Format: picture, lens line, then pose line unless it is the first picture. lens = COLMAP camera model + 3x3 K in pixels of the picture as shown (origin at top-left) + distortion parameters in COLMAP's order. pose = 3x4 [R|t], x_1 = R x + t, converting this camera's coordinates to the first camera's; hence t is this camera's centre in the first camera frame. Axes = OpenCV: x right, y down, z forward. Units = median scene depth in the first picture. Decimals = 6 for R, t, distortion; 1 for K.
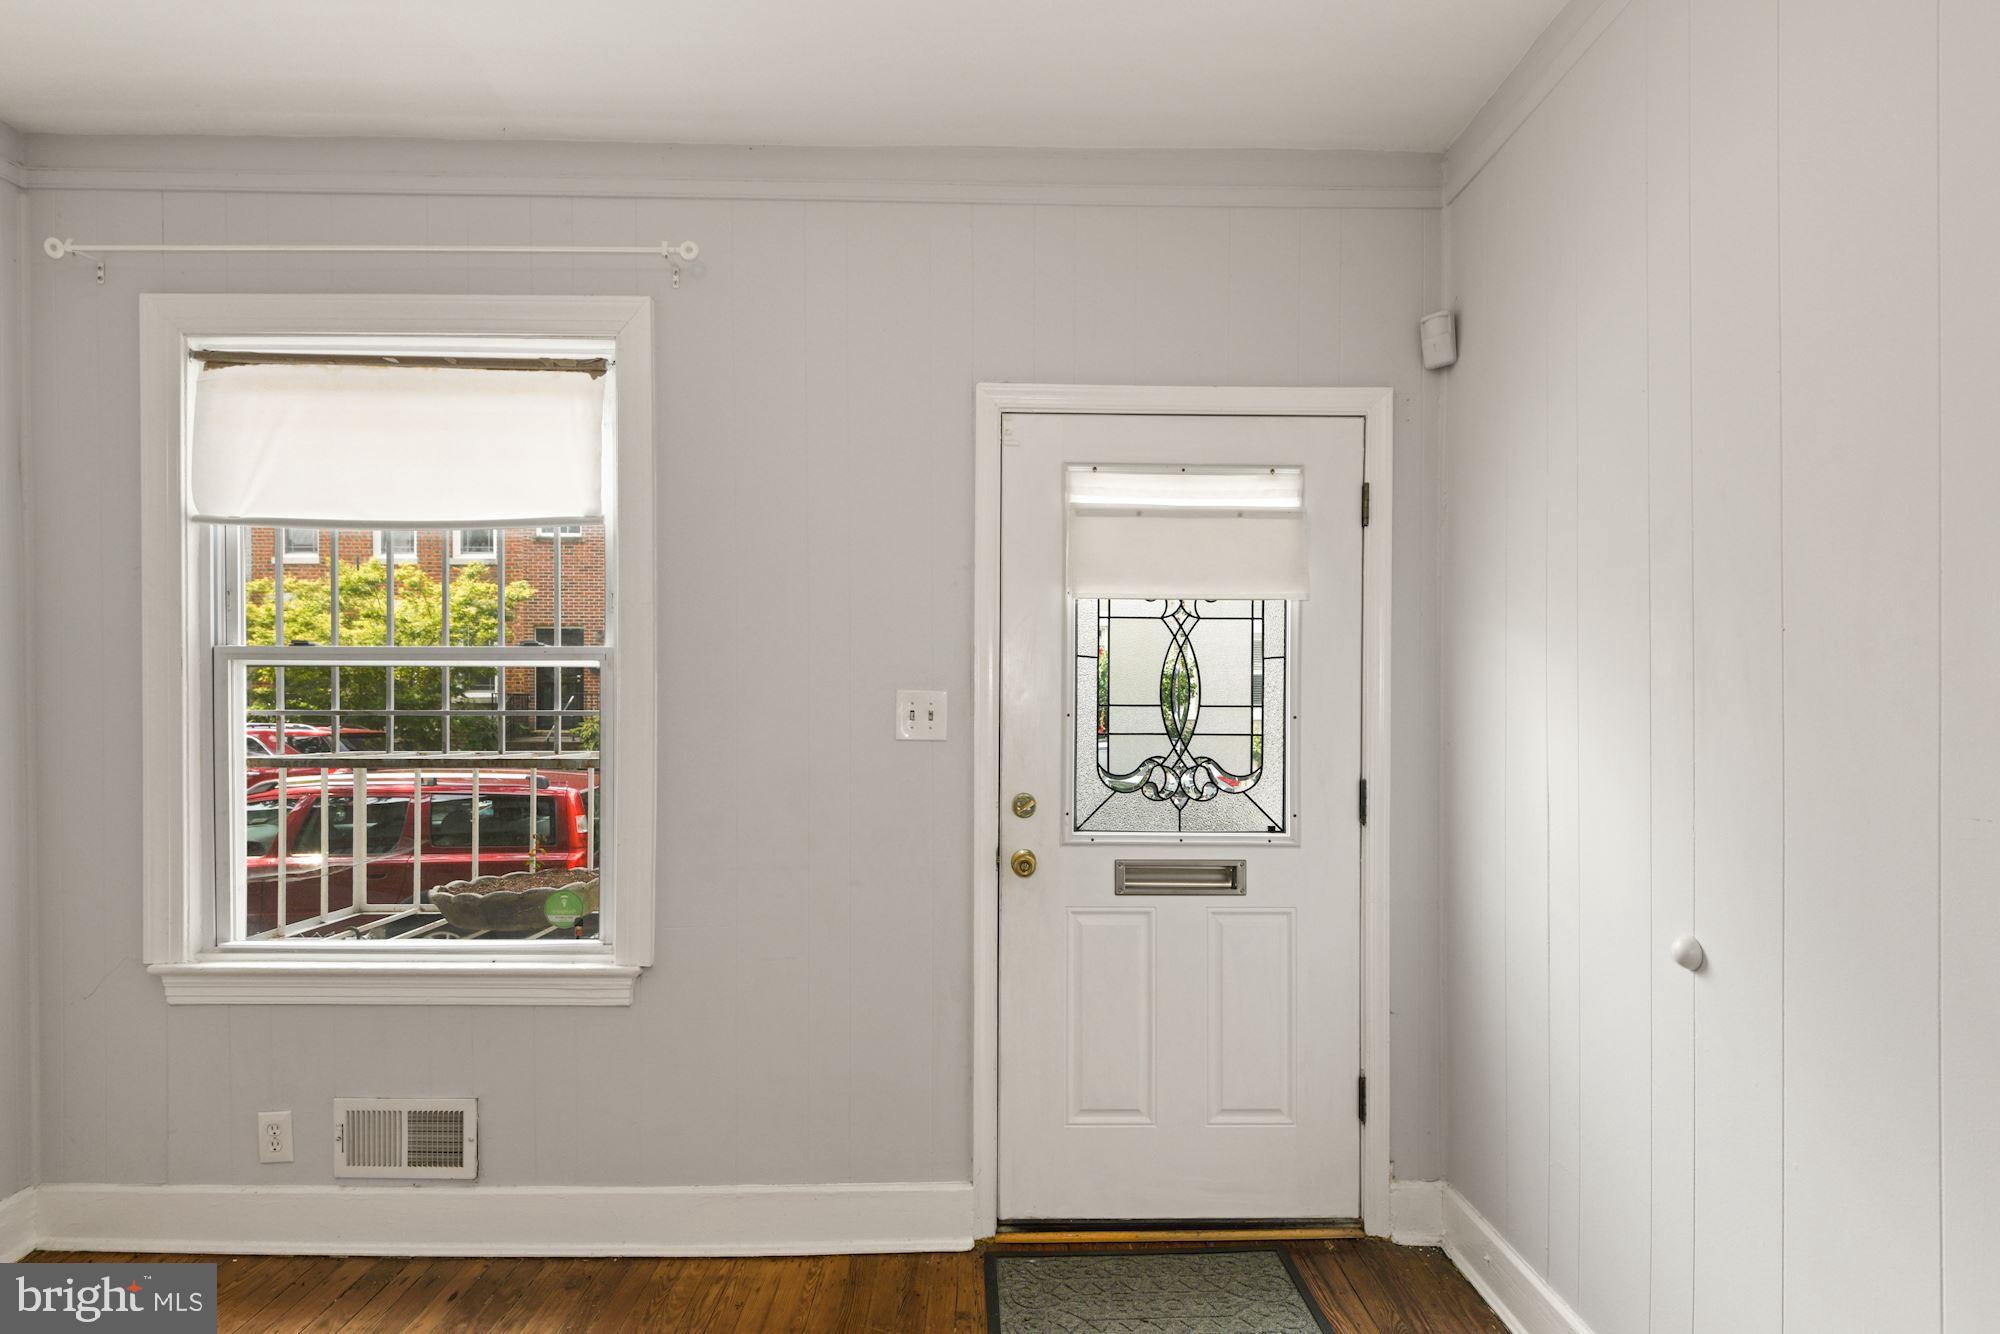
lens RADIAL K [[992.2, 0, 1024.7], [0, 992.2, 689.4], [0, 0, 1]] dist [0.032709, -0.021815]
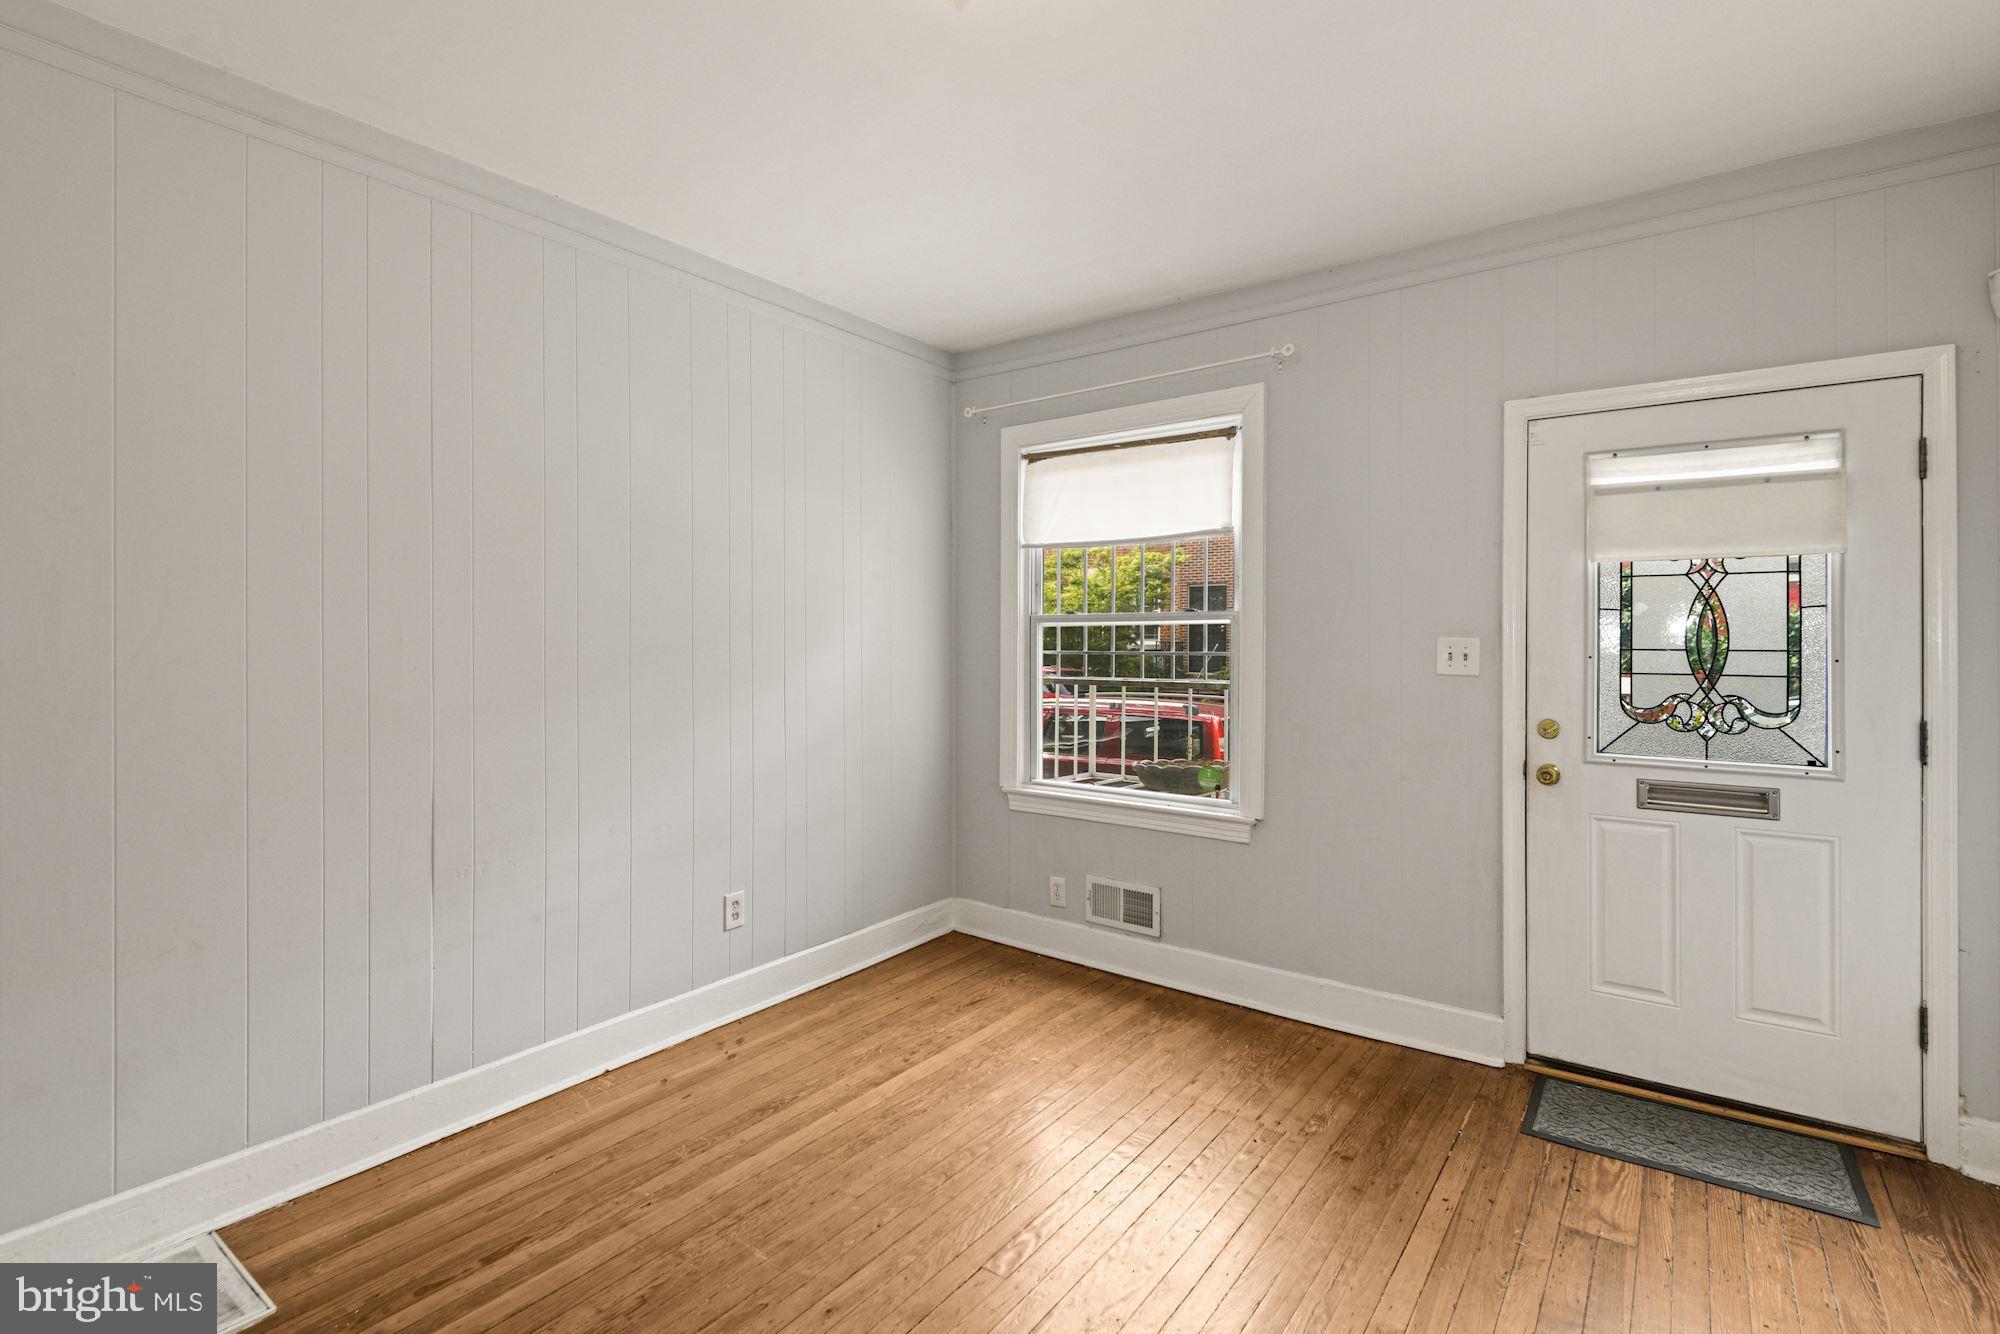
lens RADIAL K [[946.4, 0, 991.6], [0, 946.4, 643.2], [0, 0, 1]] dist [0.039903, -0.022745]
pose [[0.789174, -0.001117, -0.614168, 0.188194], [-0.007438, 0.999908, -0.011377, 0.027578], [0.614124, 0.013547, 0.789093, -0.394452]]
